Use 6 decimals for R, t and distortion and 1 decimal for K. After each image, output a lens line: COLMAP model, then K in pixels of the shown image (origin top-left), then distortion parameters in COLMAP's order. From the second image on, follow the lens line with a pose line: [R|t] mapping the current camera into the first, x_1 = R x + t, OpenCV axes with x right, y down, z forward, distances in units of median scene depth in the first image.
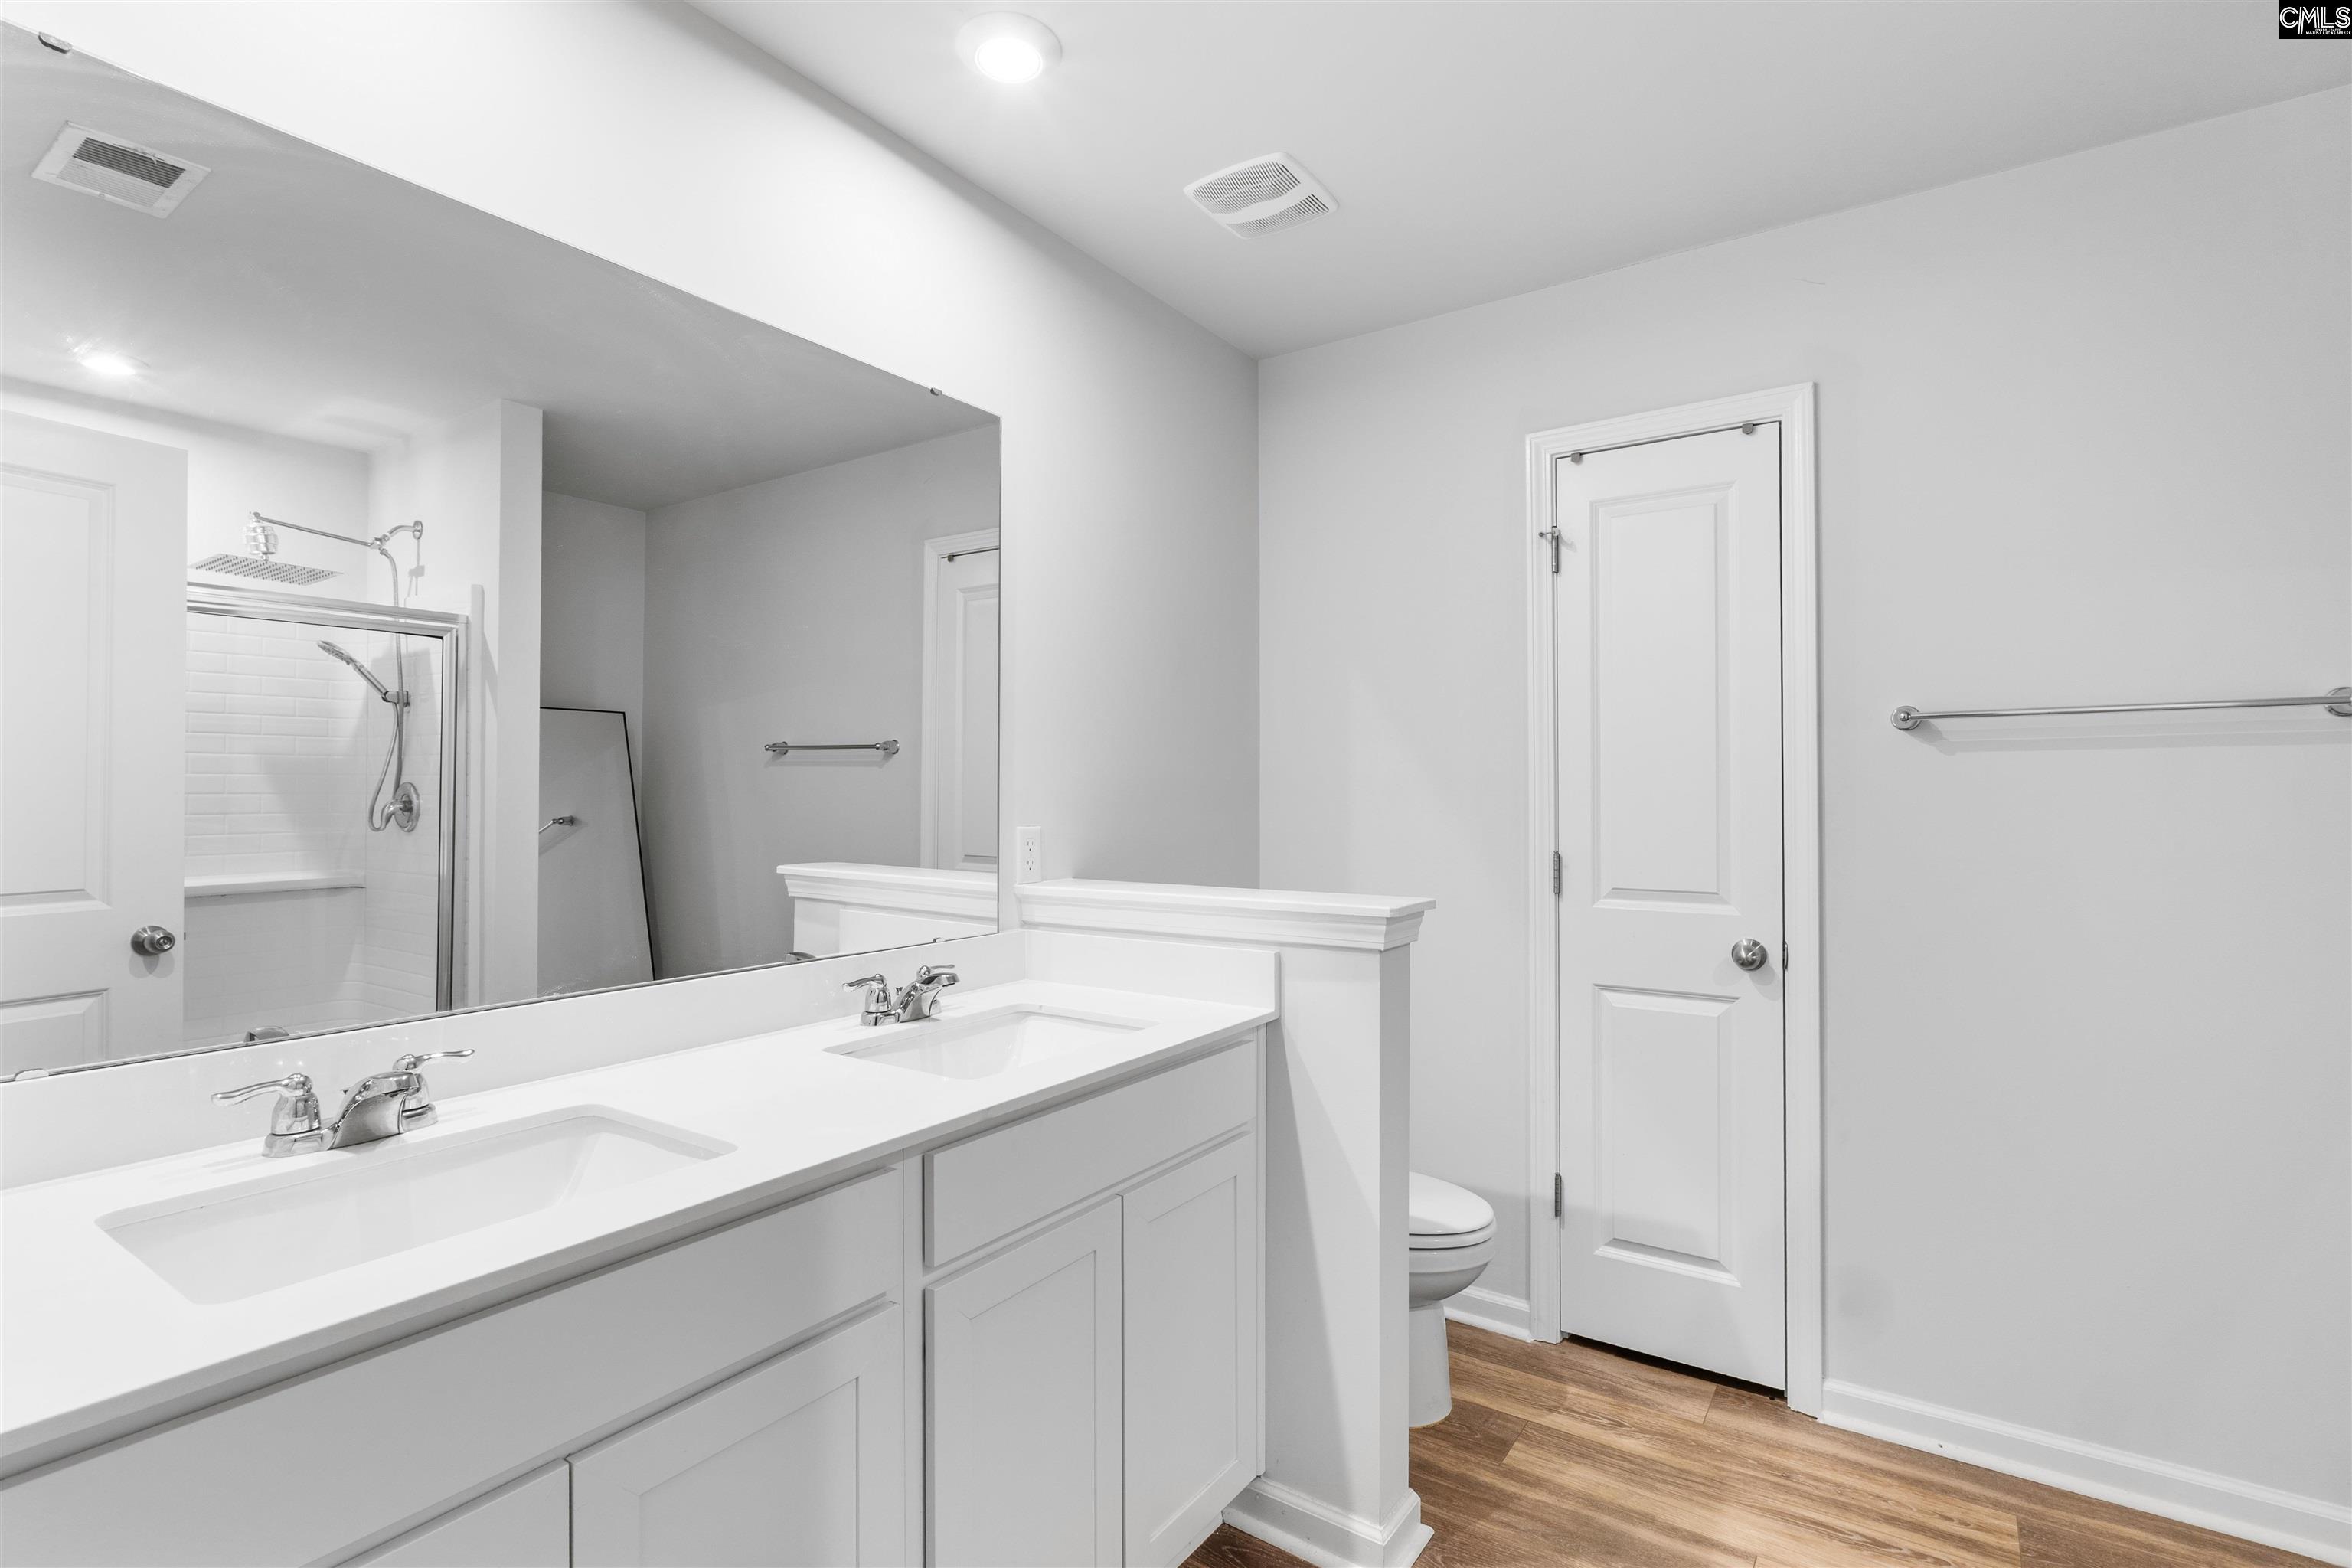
lens RADIAL K [[1092.1, 0, 1166.1], [0, 1092.1, 788.5], [0, 0, 1]] dist [-0.008860, 0.002084]
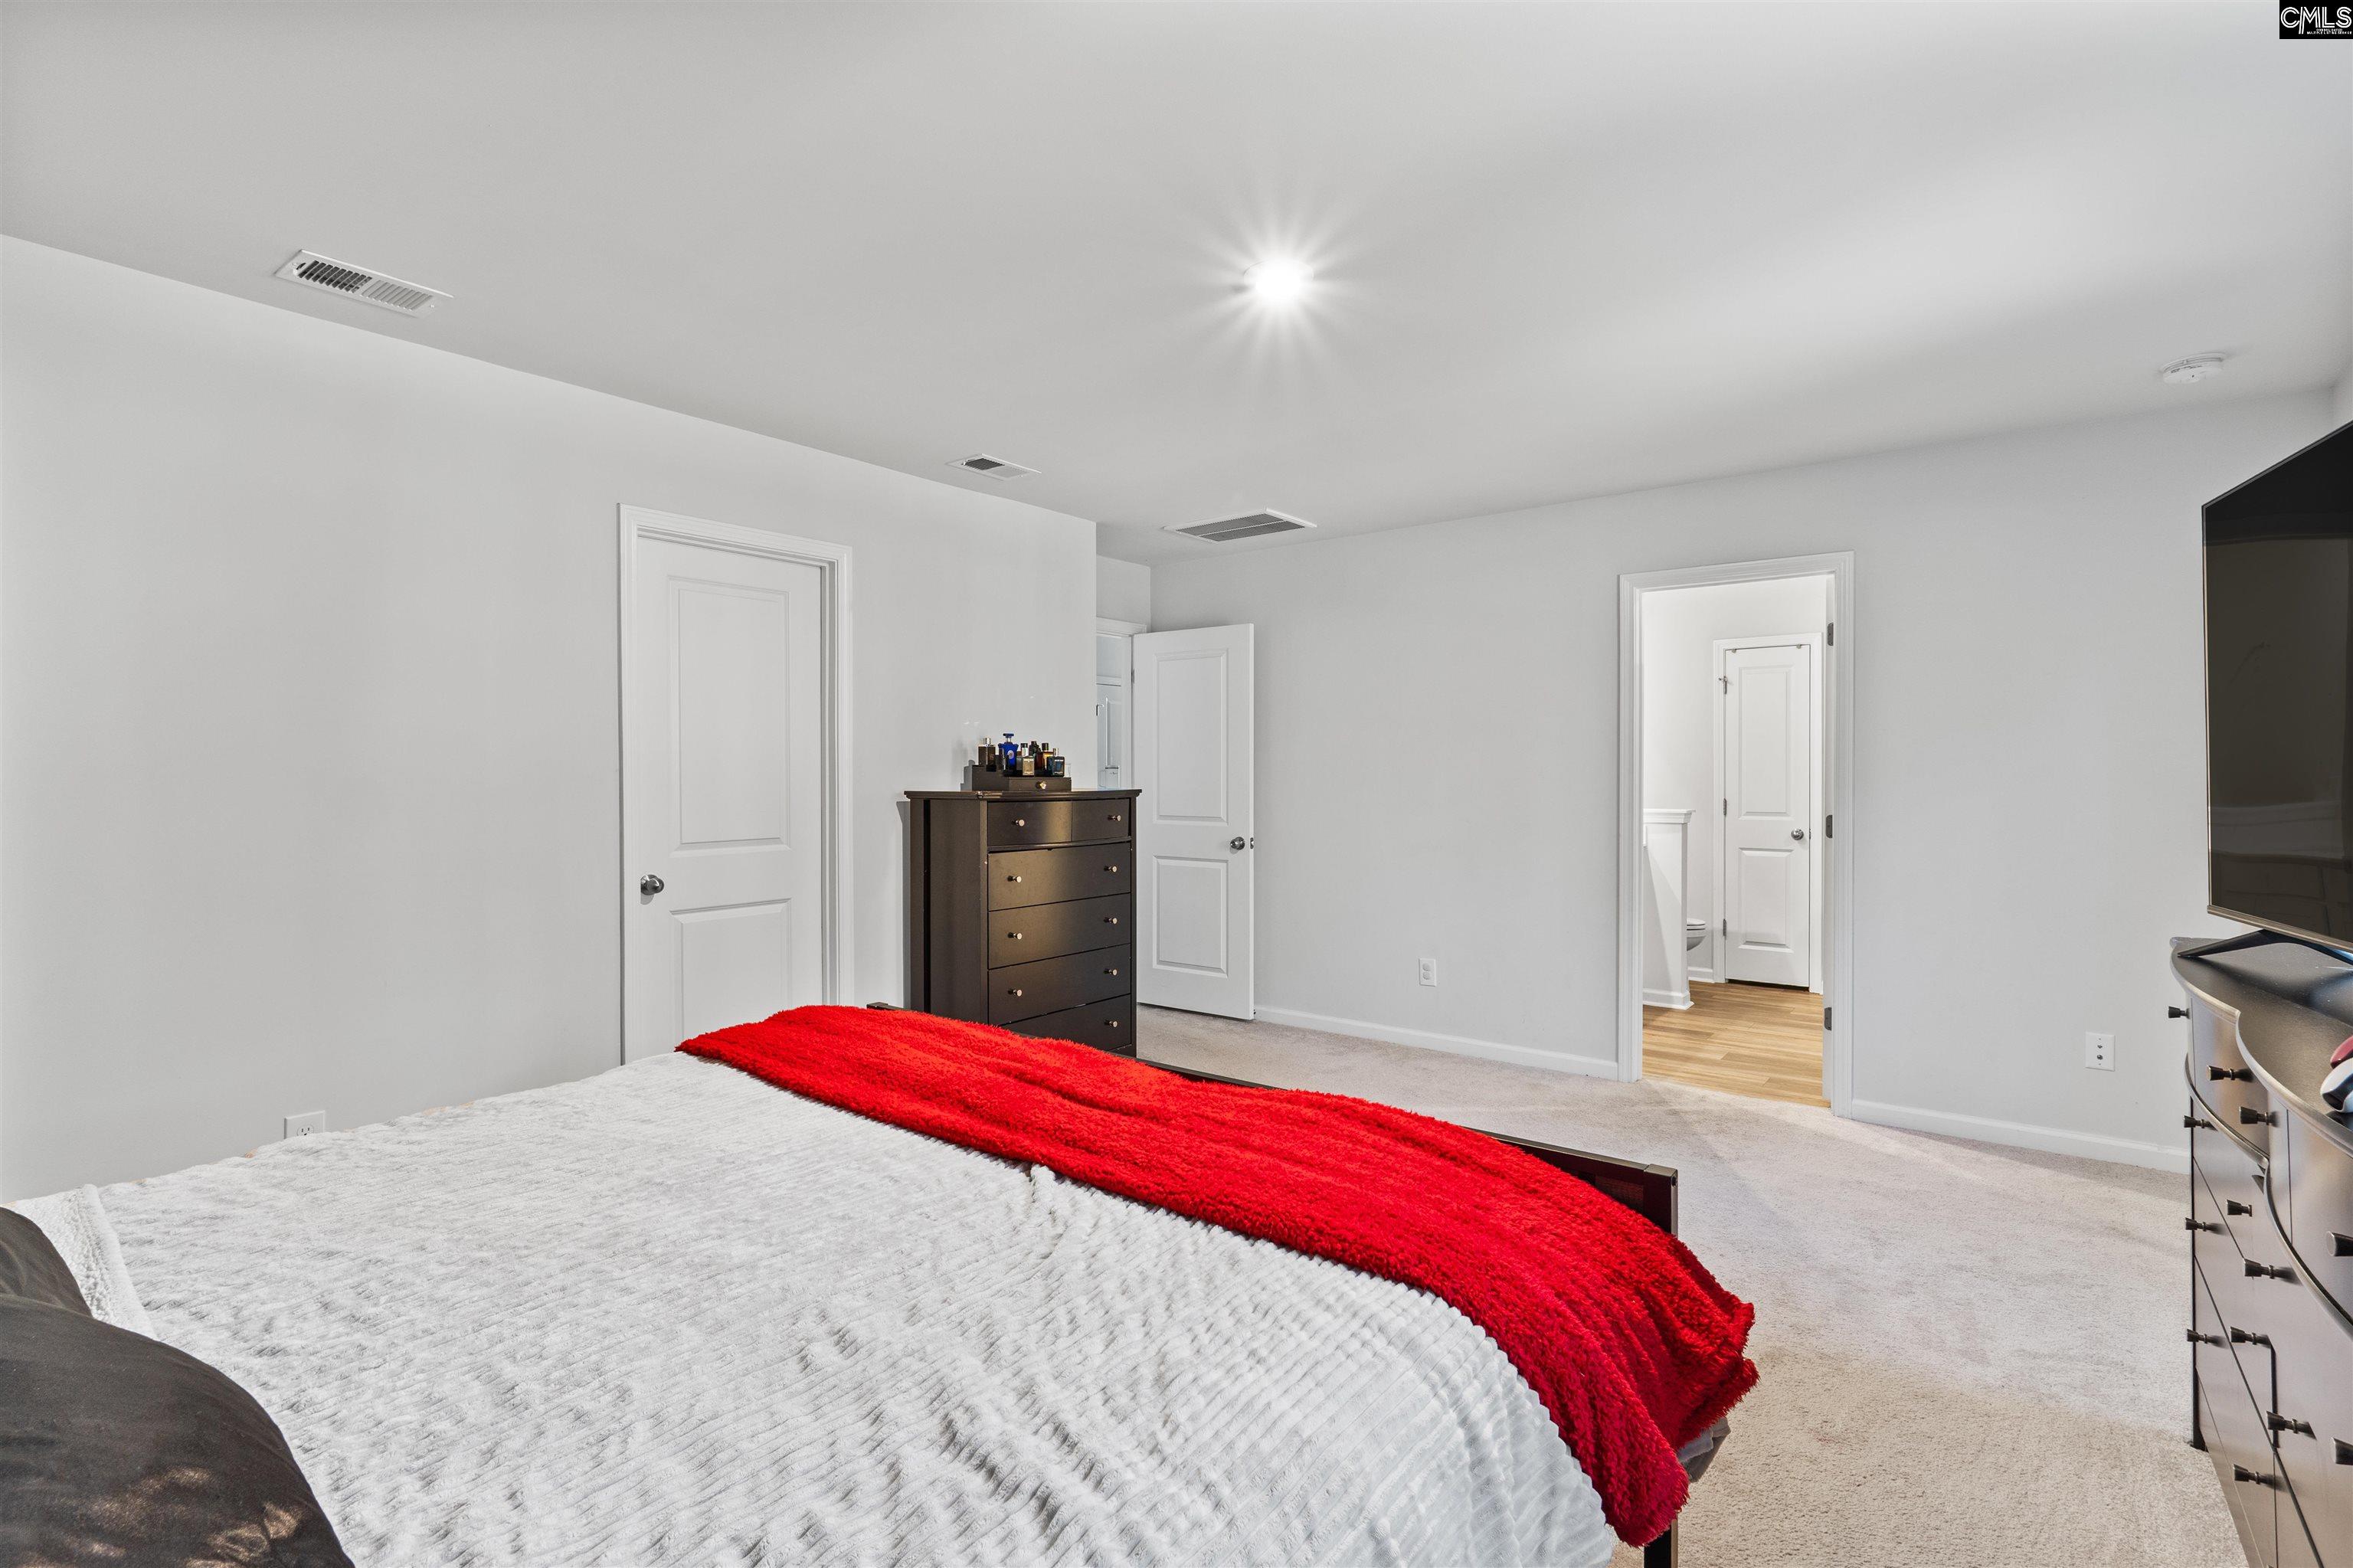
lens RADIAL K [[1092.6, 0, 1192.0], [0, 1092.6, 794.8], [0, 0, 1]] dist [-0.008860, 0.002084]
pose [[0.999521, 0.002536, -0.030838, -0.885232], [-0.002169, 0.999927, 0.011917, 0.019494], [0.030866, -0.011844, 0.999453, -1.750047]]
